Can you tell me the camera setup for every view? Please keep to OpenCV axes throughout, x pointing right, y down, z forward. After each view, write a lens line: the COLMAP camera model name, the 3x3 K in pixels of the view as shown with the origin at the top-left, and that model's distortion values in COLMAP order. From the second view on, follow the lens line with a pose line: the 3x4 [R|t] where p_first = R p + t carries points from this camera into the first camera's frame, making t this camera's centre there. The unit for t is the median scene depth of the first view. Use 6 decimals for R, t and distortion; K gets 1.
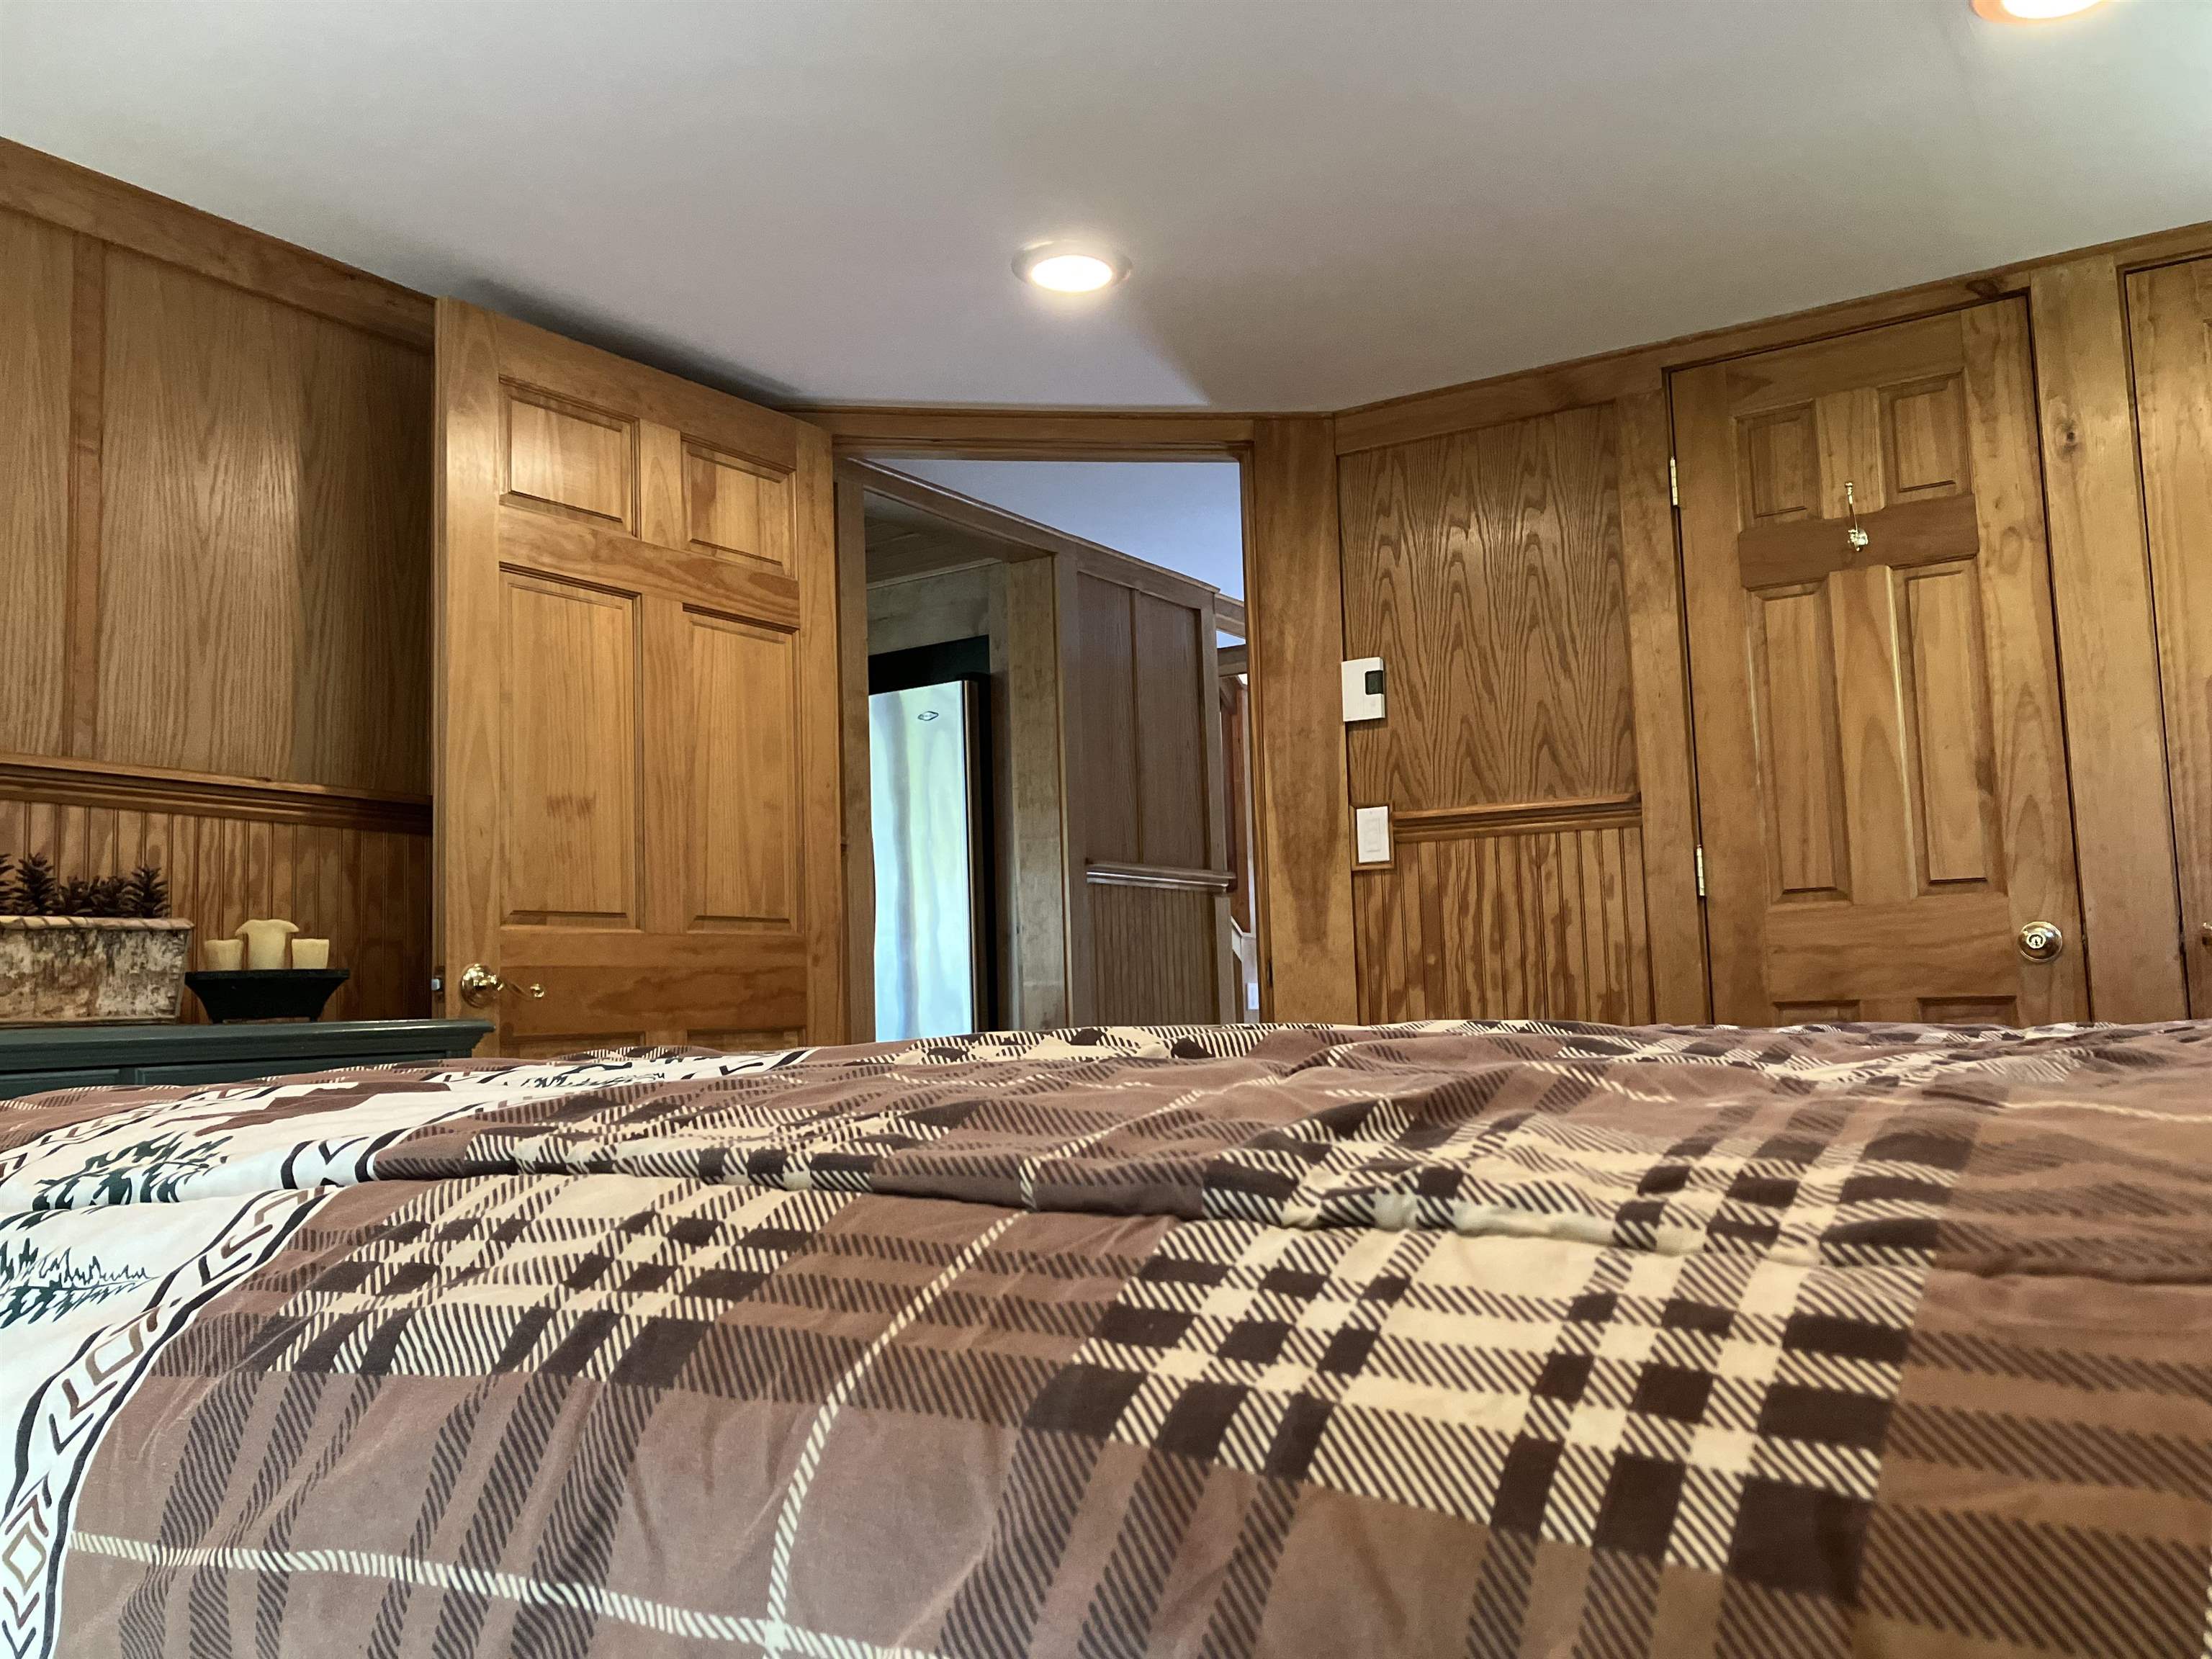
lens RADIAL K [[1815.2, 0, 1103.2], [0, 1815.2, 827.0], [0, 0, 1]] dist [-0.008265, -0.007879]
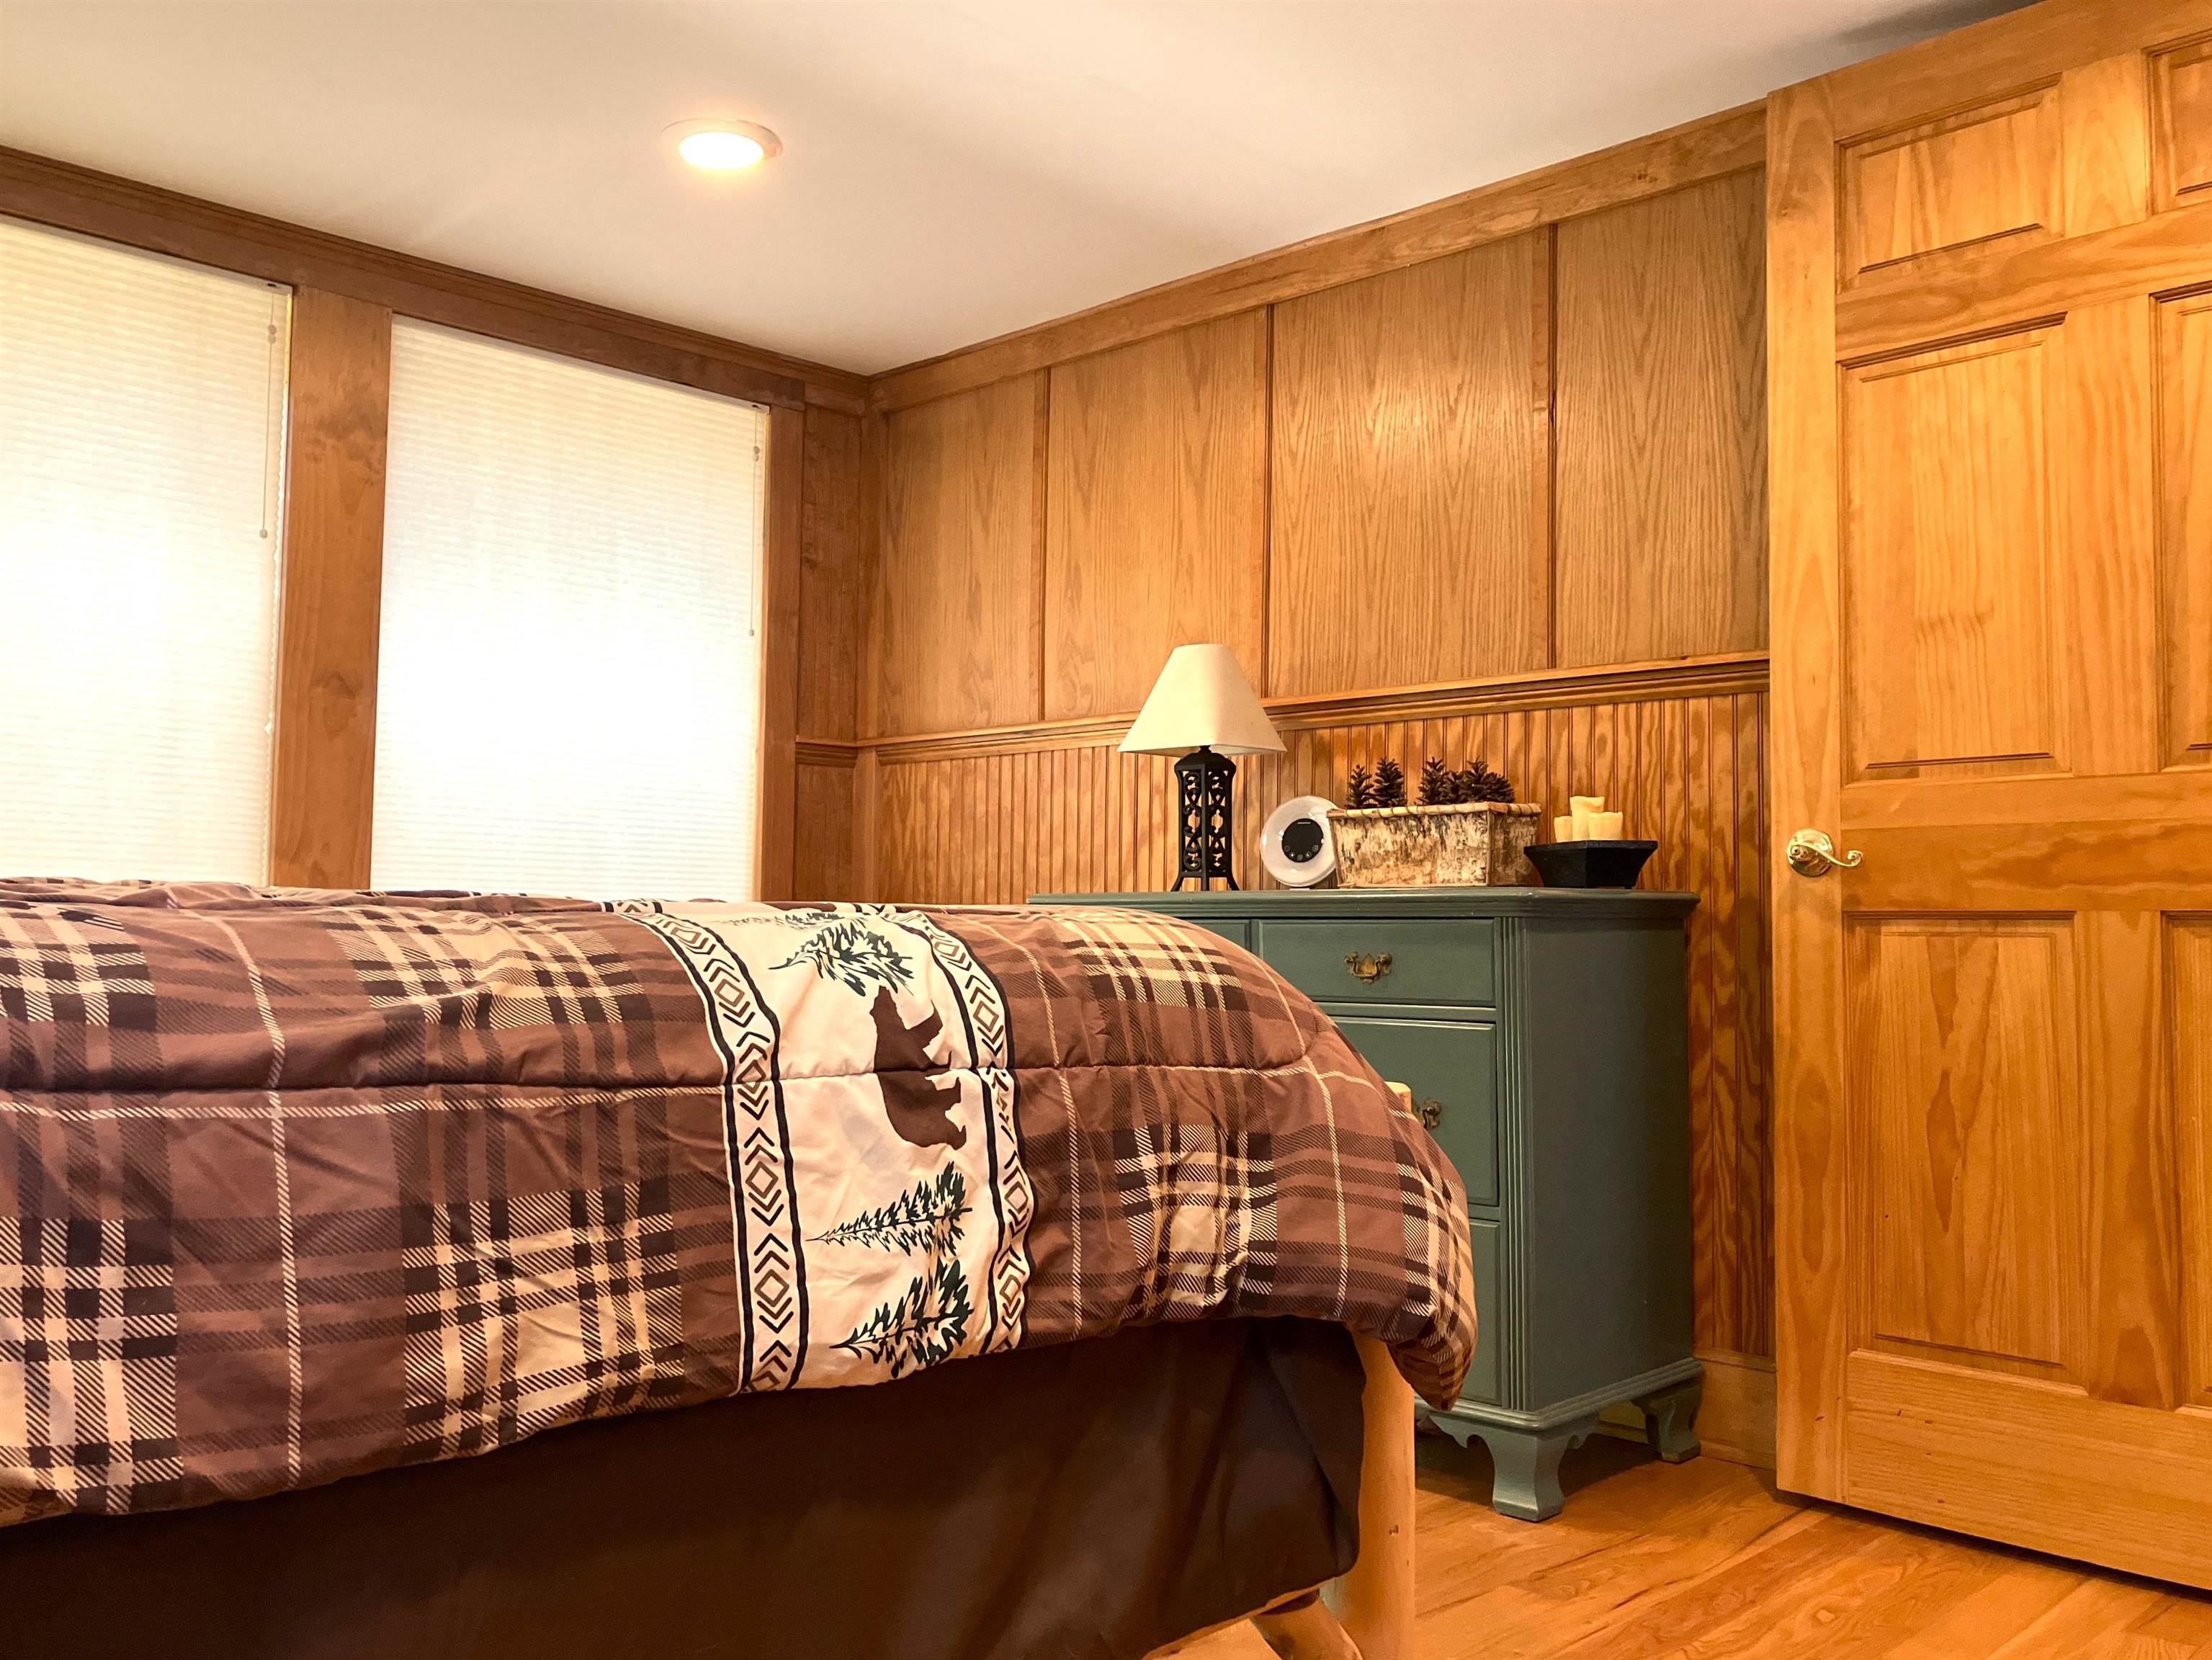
lens RADIAL K [[1815.5, 0, 1091.4], [0, 1815.5, 830.0], [0, 0, 1]] dist [-0.008265, -0.007879]
pose [[-0.197459, -0.023198, -0.980037, 0.652002], [0.094318, 0.994633, -0.042547, 0.088365], [0.975763, -0.100836, -0.194212, 0.908758]]
